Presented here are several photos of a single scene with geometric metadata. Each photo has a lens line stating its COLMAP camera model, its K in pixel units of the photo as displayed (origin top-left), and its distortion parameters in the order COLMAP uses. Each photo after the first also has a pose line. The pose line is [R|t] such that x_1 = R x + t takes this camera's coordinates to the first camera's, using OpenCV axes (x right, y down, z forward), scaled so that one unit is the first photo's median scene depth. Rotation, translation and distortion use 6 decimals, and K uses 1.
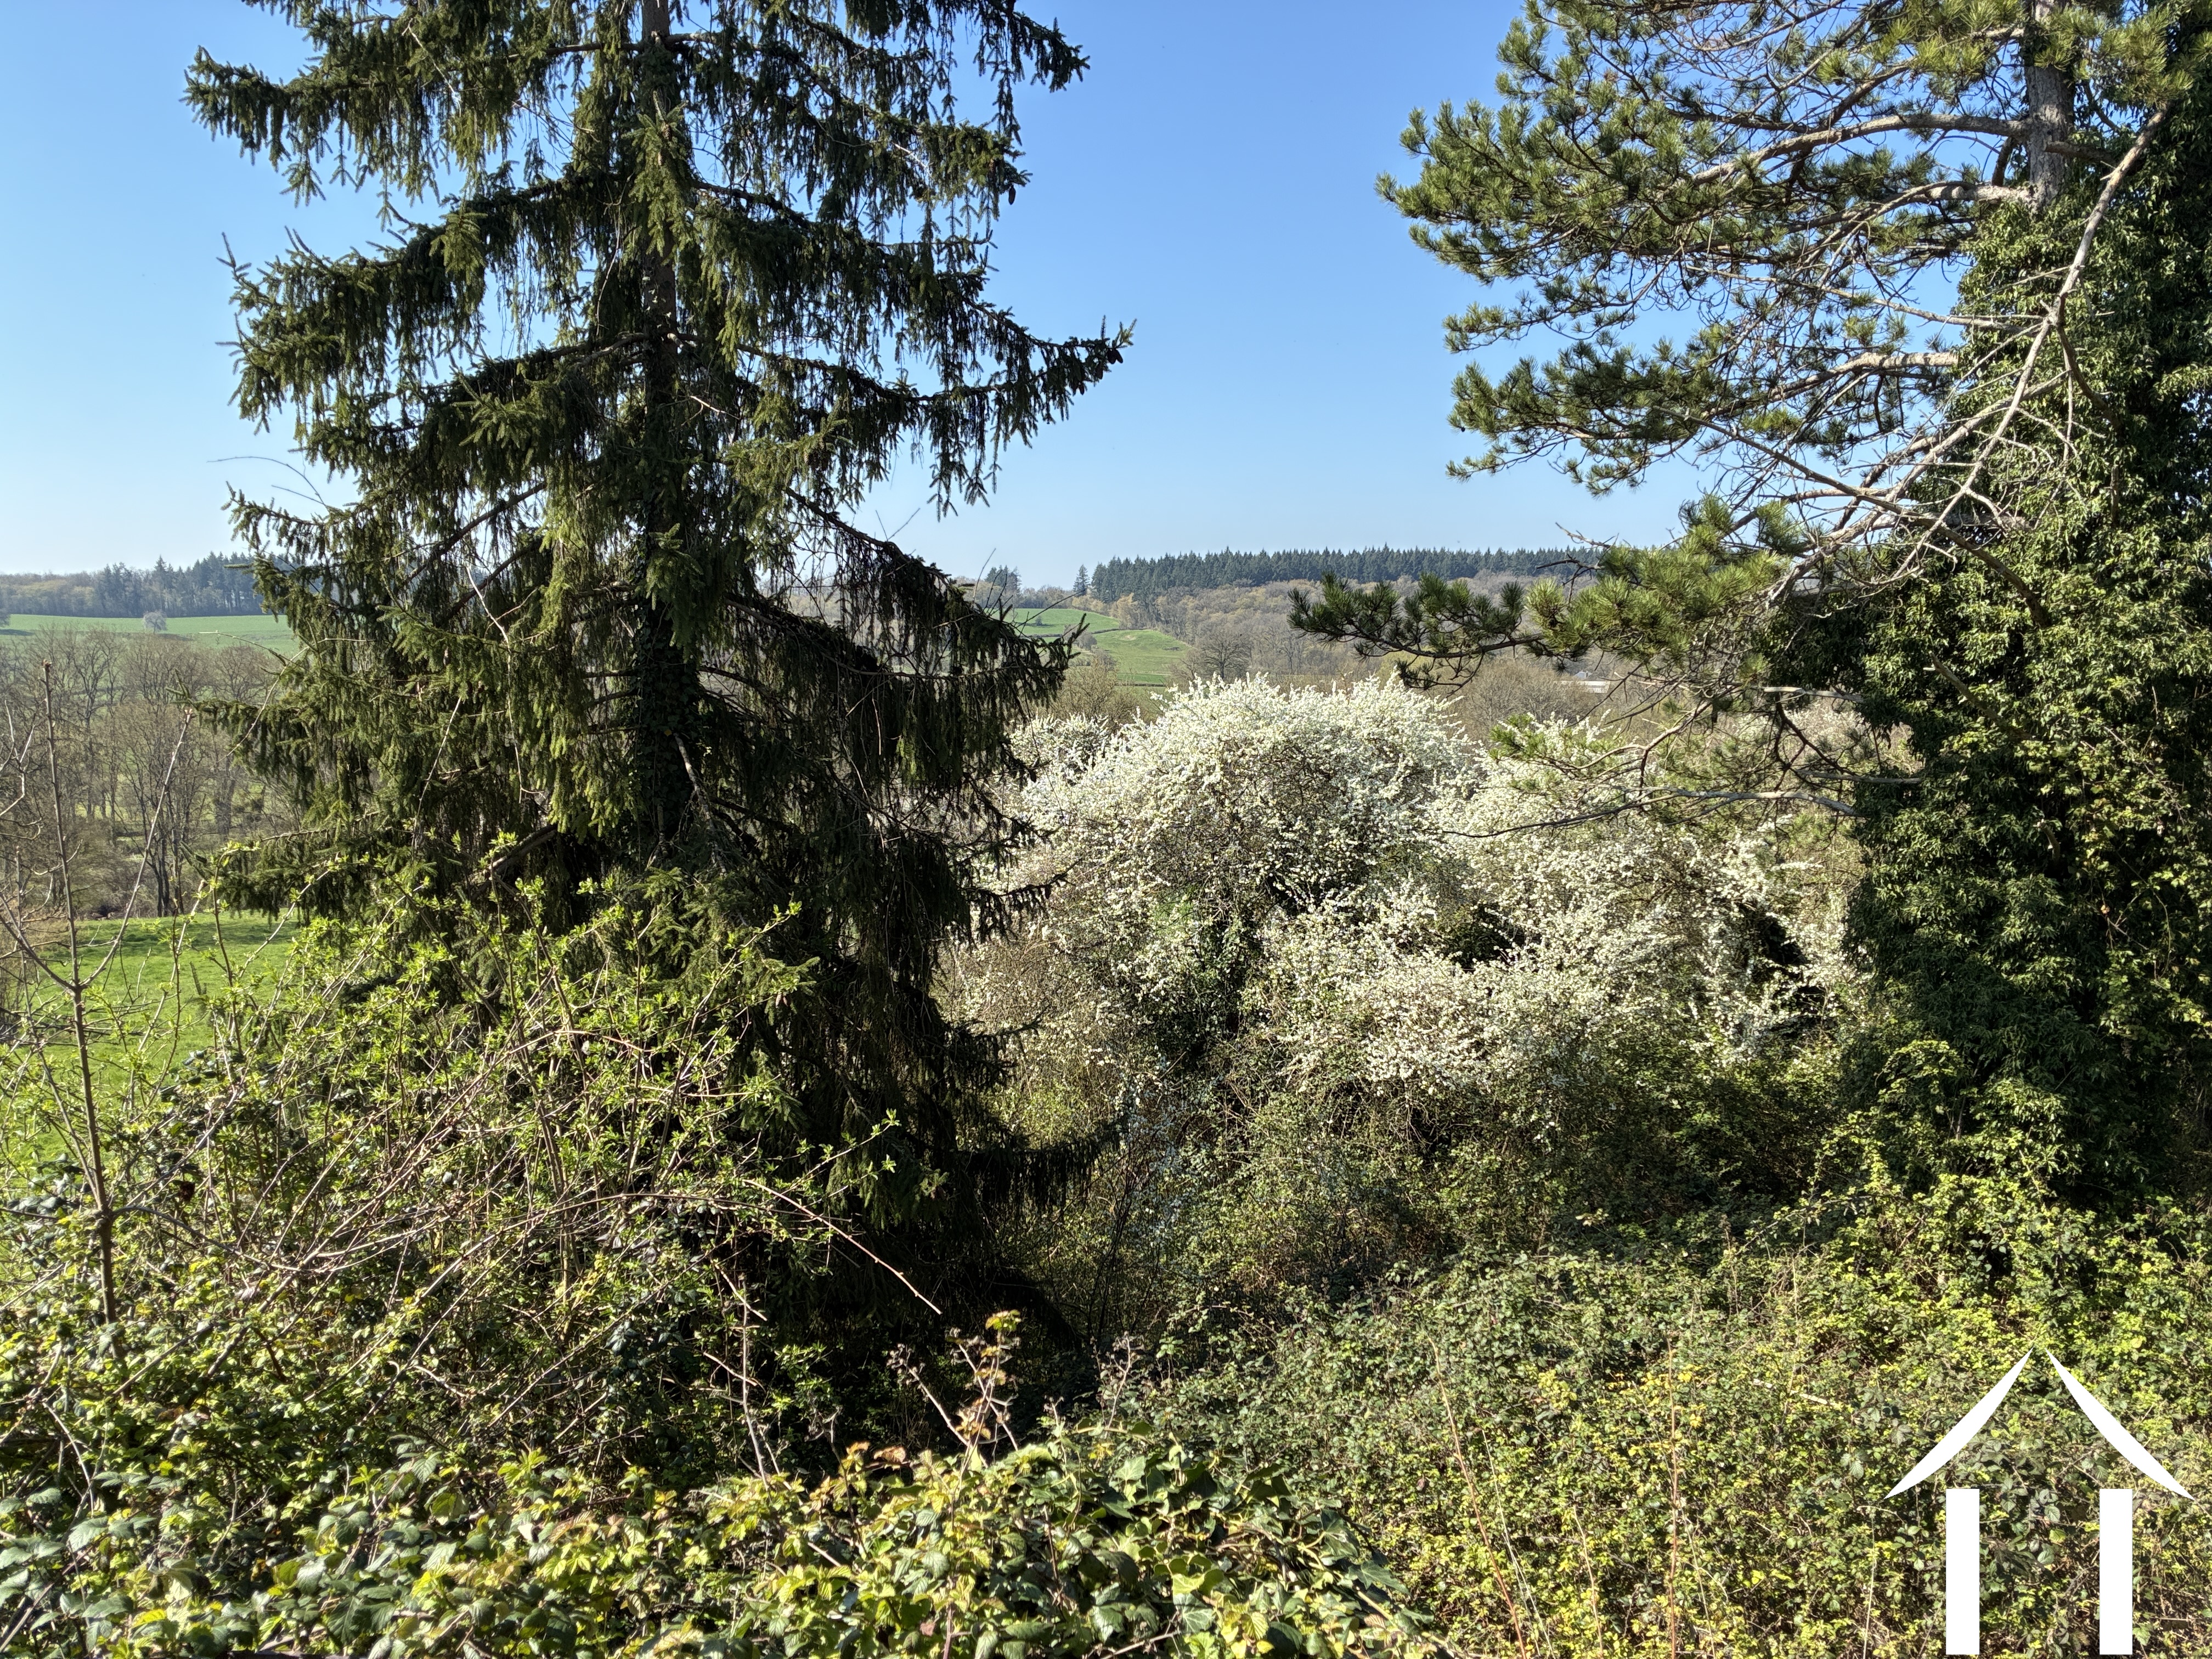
lens RADIAL K [[1669.0, 0, 1116.7], [0, 1669.0, 816.8], [0, 0, 1]] dist [0.045964, -0.051767]
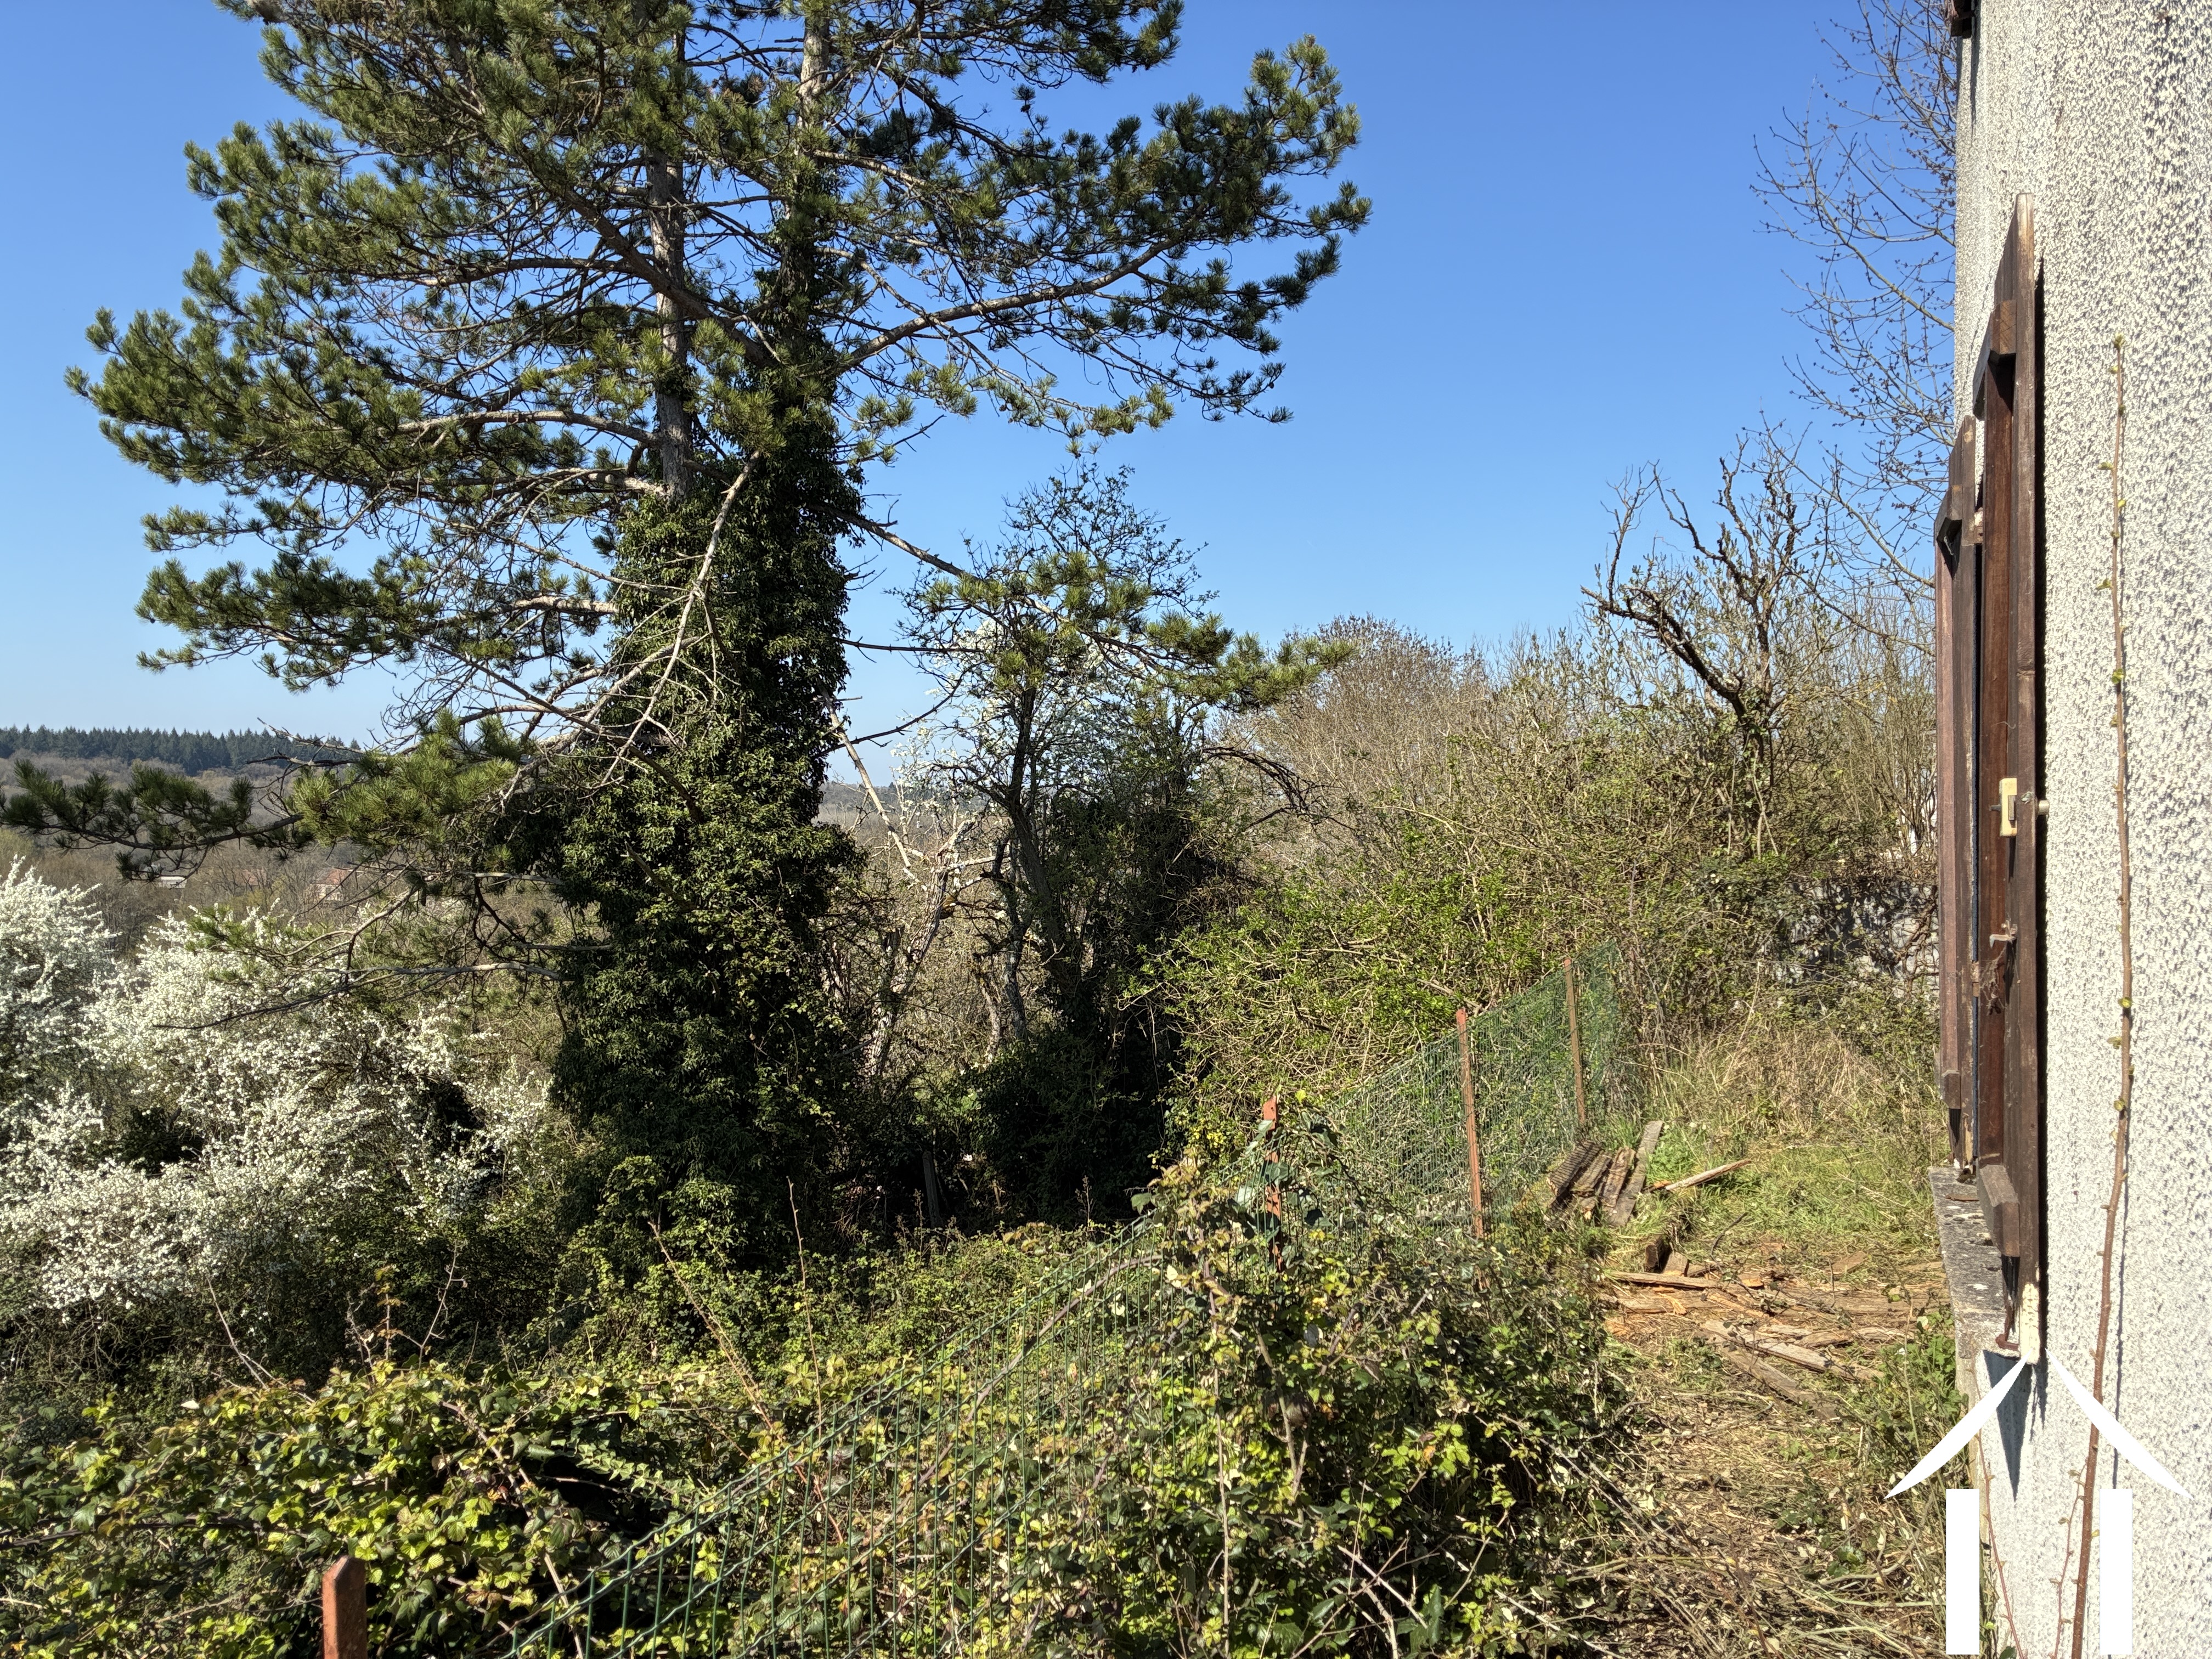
lens RADIAL K [[1669.0, 0, 1105.2], [0, 1669.0, 830.0], [0, 0, 1]] dist [0.045964, -0.051767]
pose [[0.711709, -0.002063, 0.702471, -0.113625], [0.073916, 0.994664, -0.071967, 0.007617], [-0.698574, 0.103144, 0.708064, -0.111462]]
